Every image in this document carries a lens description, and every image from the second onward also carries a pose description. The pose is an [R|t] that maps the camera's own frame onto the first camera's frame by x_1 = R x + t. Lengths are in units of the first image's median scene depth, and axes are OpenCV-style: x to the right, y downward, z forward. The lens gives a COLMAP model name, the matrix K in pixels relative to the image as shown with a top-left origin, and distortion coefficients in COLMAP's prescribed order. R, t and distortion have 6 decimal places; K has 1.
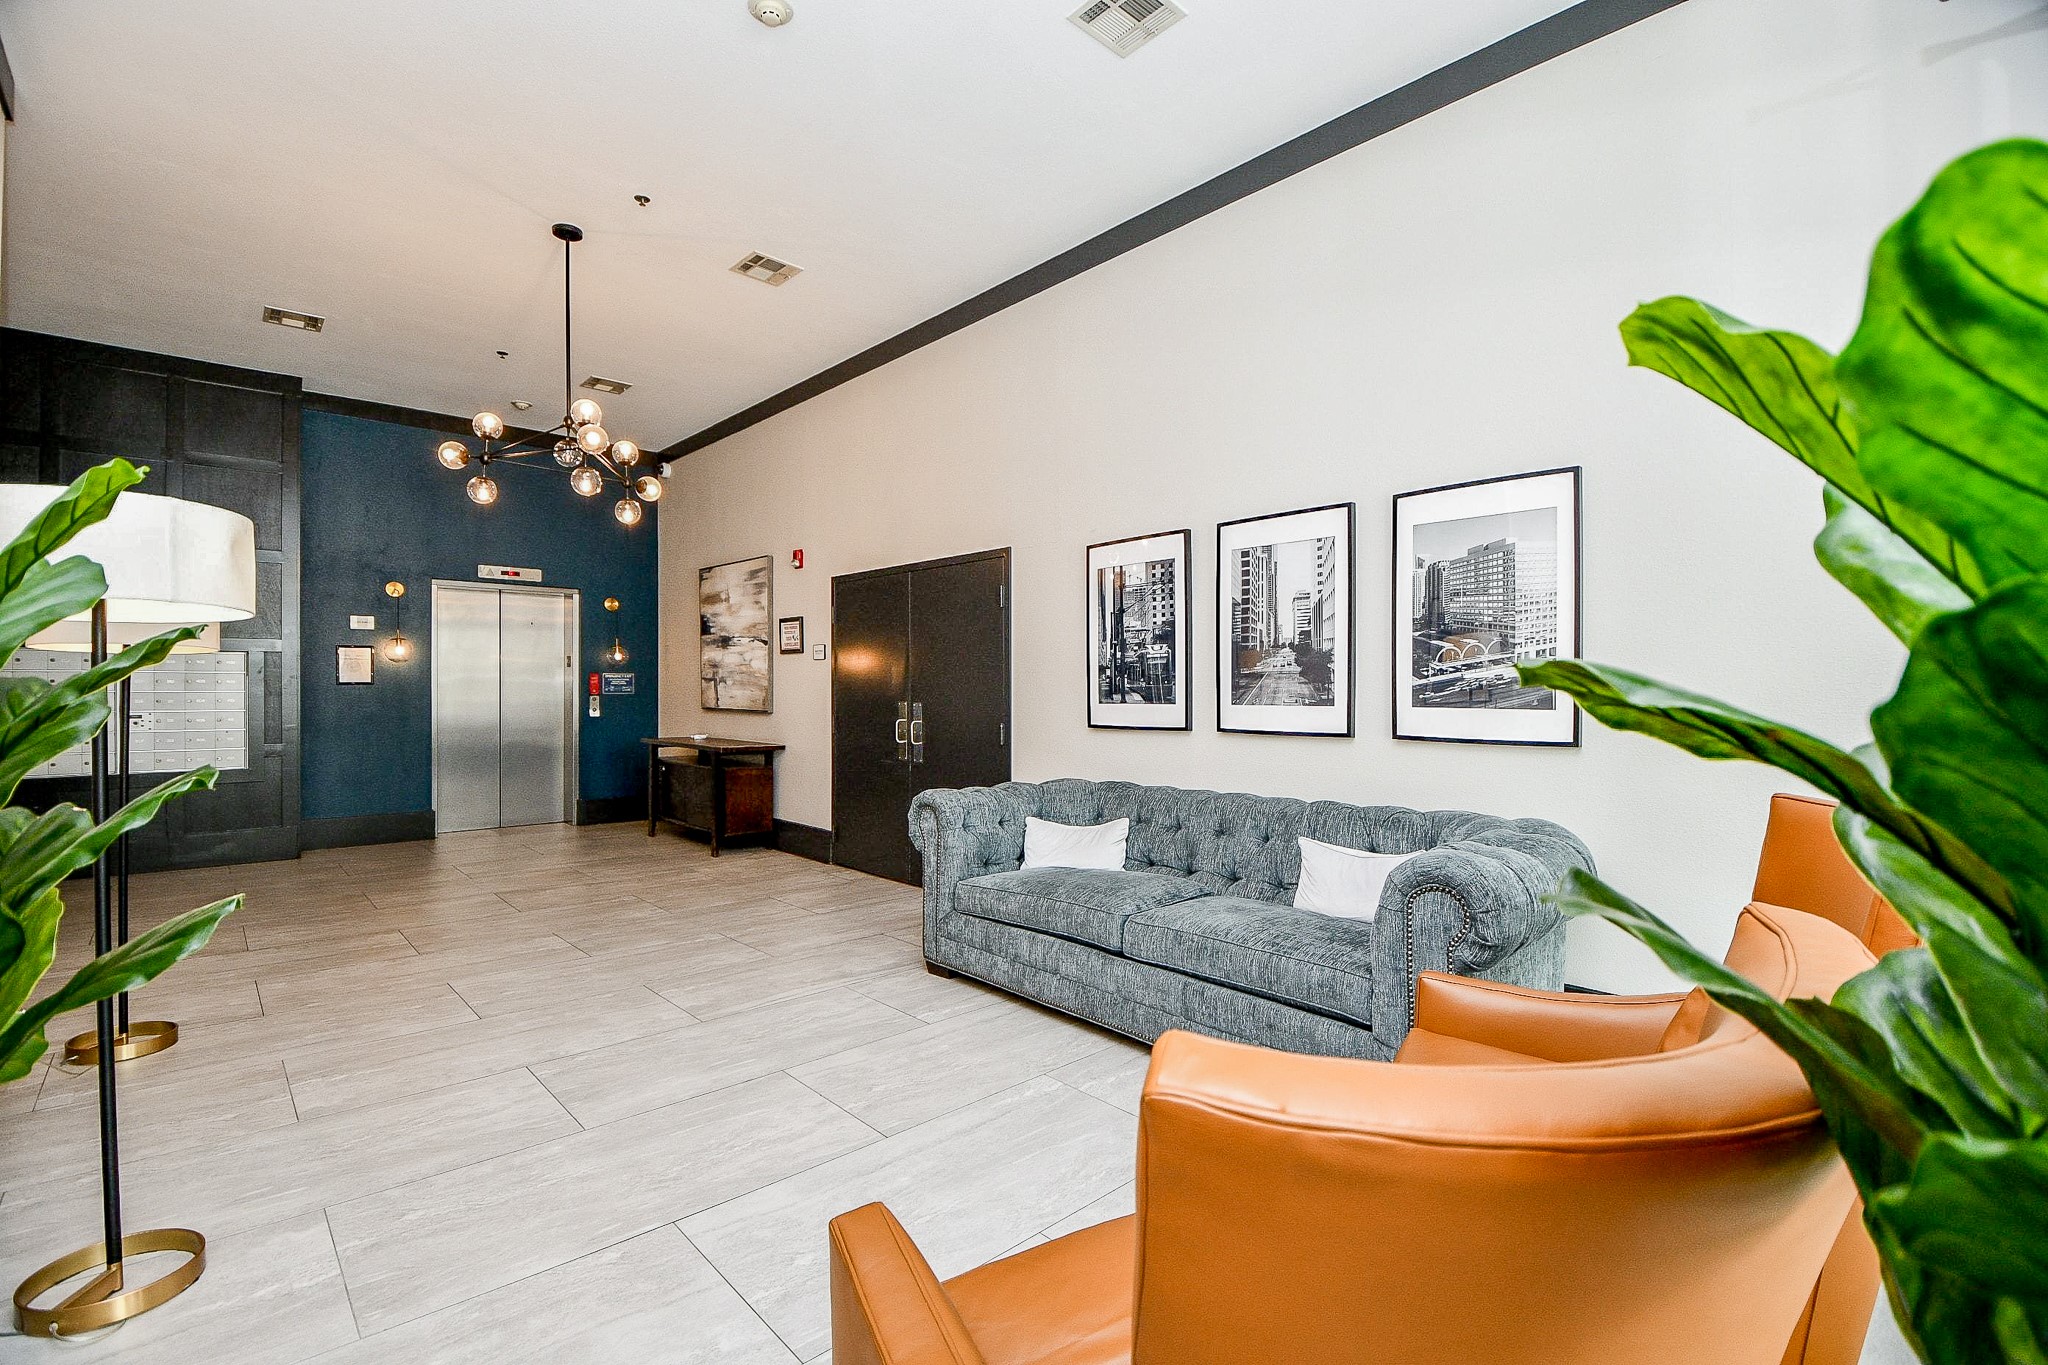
lens RADIAL K [[901.8, 0, 1032.5], [0, 901.8, 691.9], [0, 0, 1]] dist [0.029776, -0.029169]
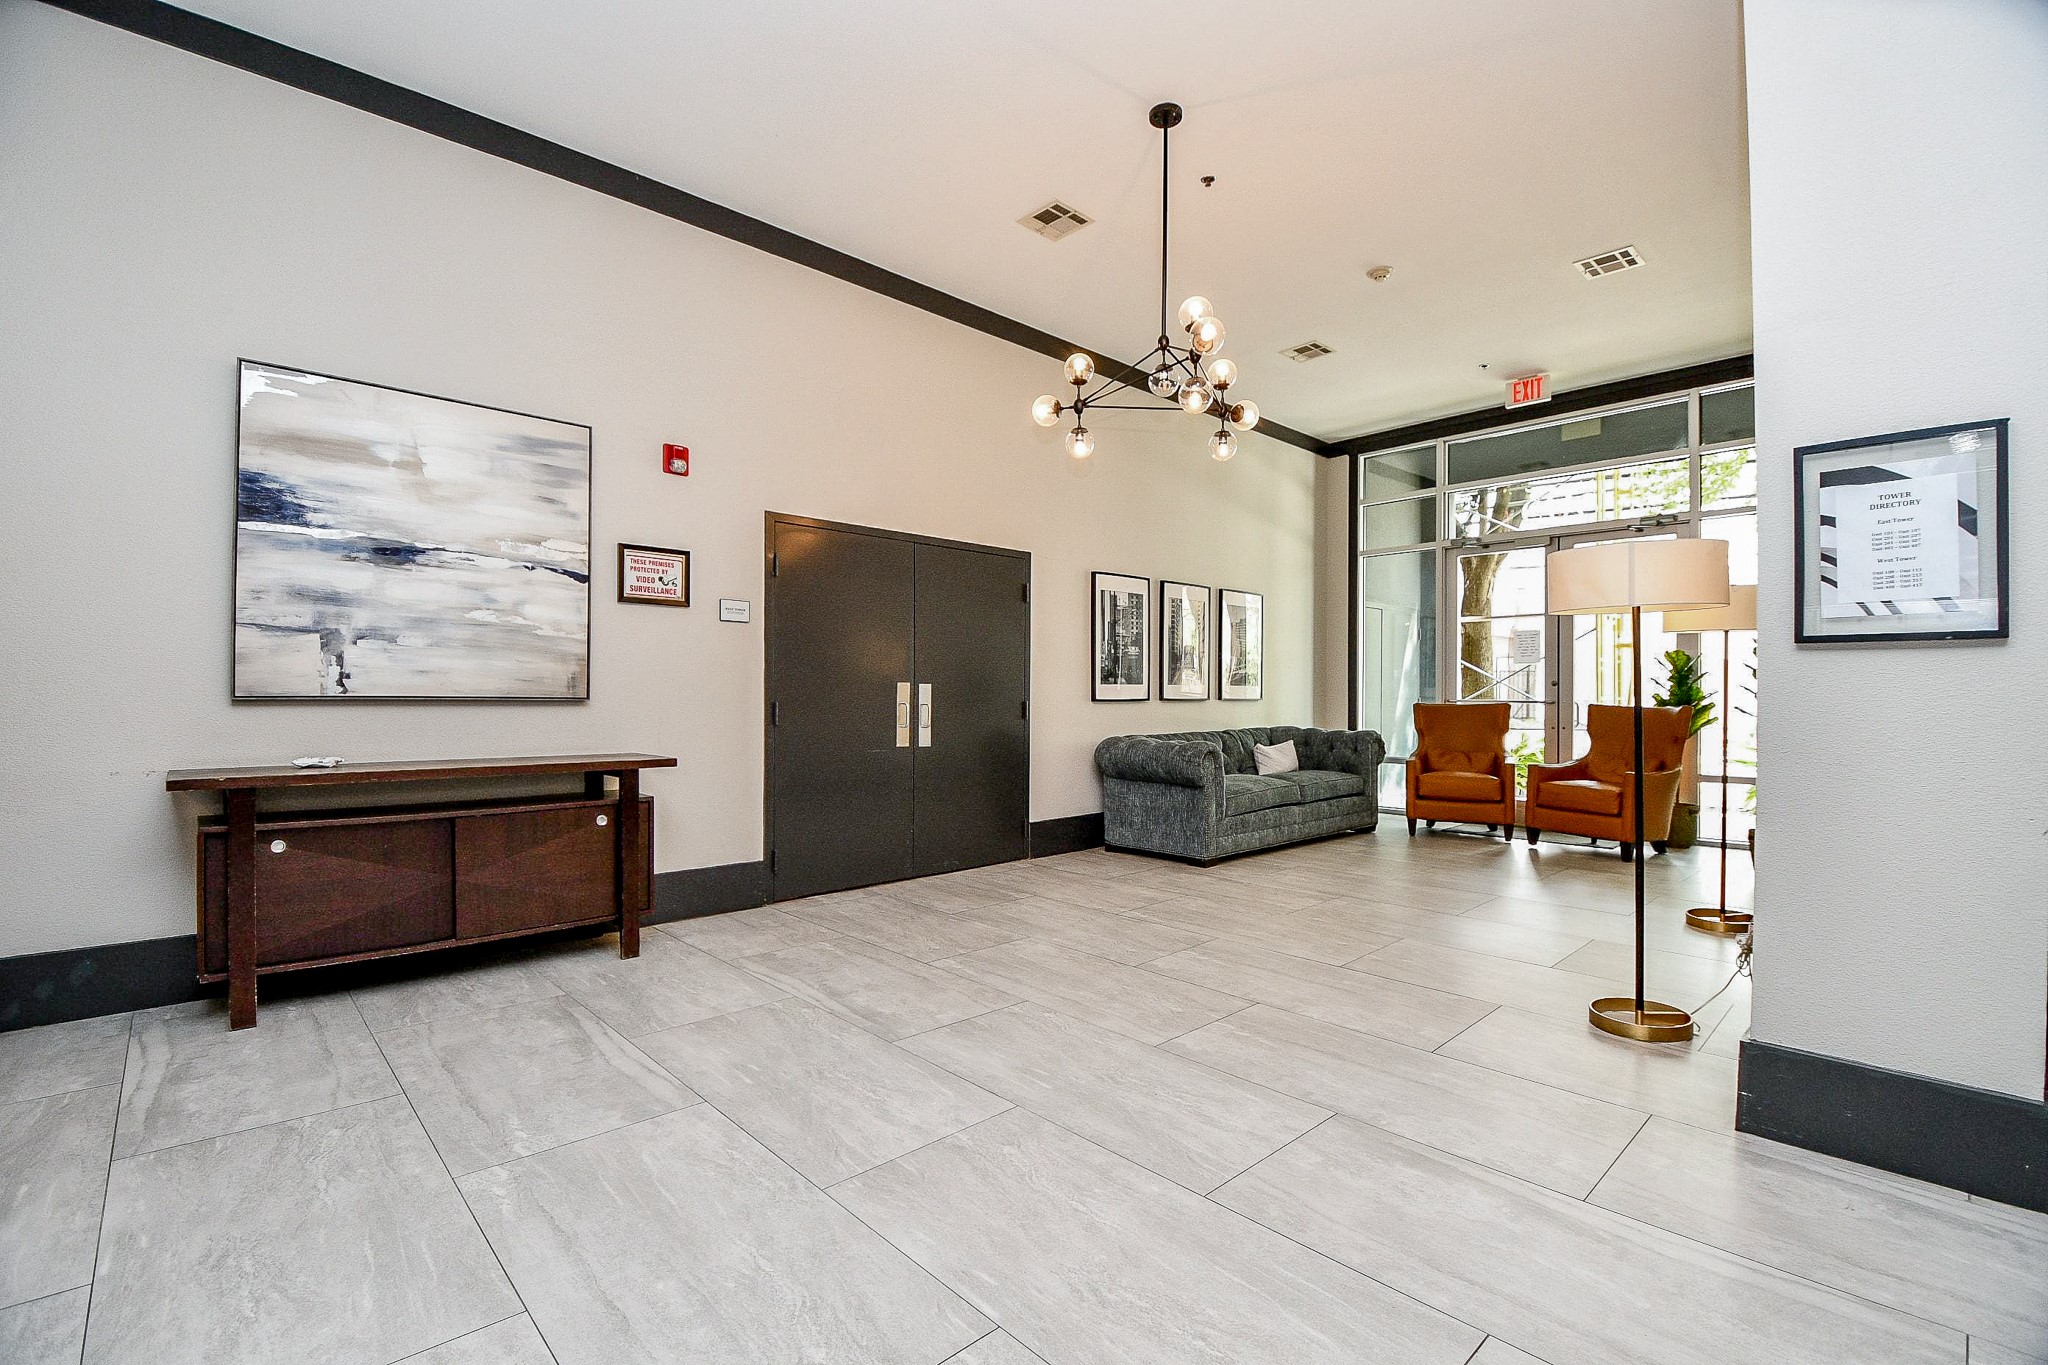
lens RADIAL K [[901.8, 0, 1032.5], [0, 901.8, 691.9], [0, 0, 1]] dist [0.029776, -0.029169]
pose [[-0.011352, -0.008199, 0.999902, -1.379658], [-0.010995, 0.999907, 0.008074, 0.014736], [-0.999875, -0.010903, -0.011441, 1.148415]]
